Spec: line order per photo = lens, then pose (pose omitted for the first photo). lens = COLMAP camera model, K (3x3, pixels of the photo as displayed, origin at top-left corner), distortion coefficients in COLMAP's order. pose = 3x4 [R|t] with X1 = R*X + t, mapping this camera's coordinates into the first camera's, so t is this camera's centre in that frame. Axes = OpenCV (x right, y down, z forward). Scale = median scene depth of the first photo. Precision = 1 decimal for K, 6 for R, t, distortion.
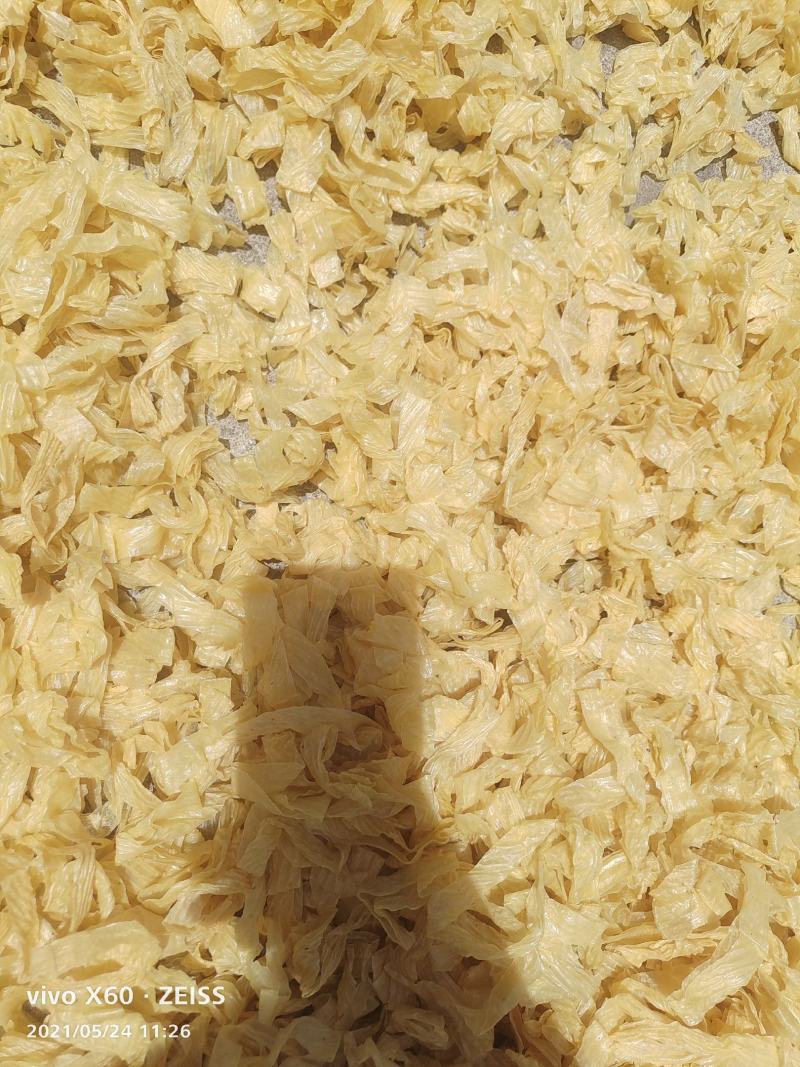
lens RADIAL K [[830.9, 0, 398.5], [0, 830.9, 562.1], [0, 0, 1]] dist [0.040150, -0.085051]
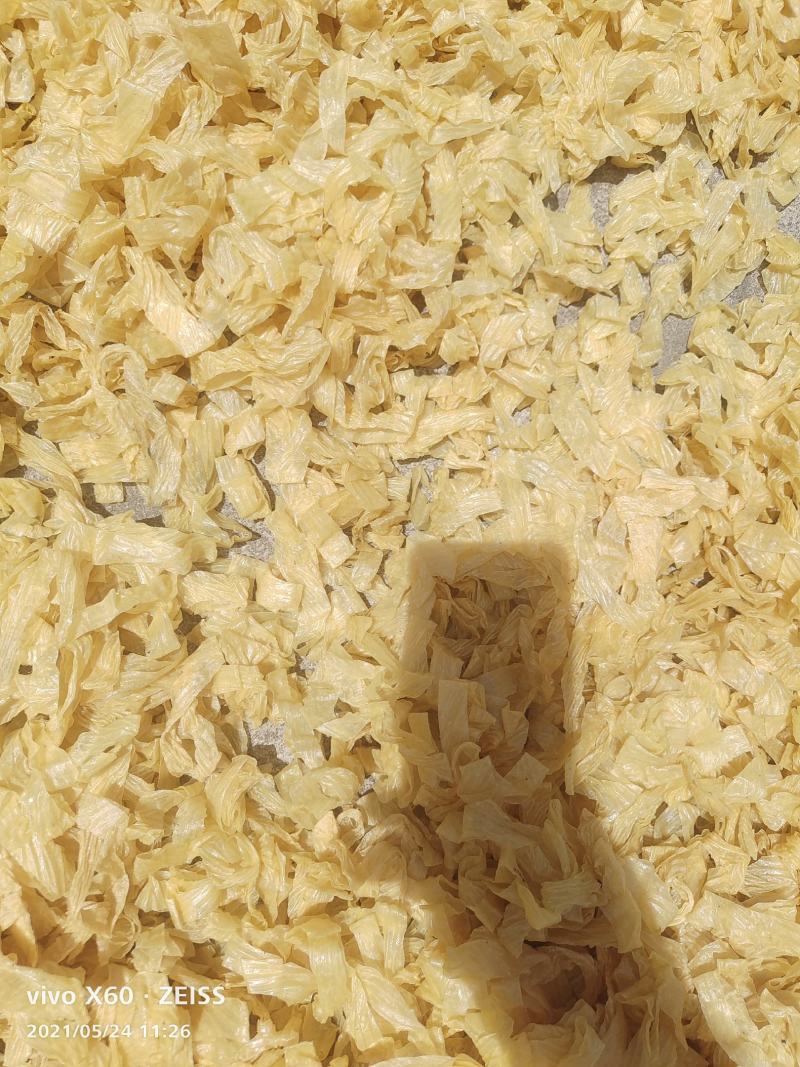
lens RADIAL K [[830.9, 0, 398.5], [0, 830.9, 562.1], [0, 0, 1]] dist [0.040150, -0.085051]
pose [[0.964671, -0.199006, -0.172648, 0.139995], [0.202000, 0.979385, -0.000231, -0.313789], [0.169135, -0.034652, 0.984984, 0.073812]]
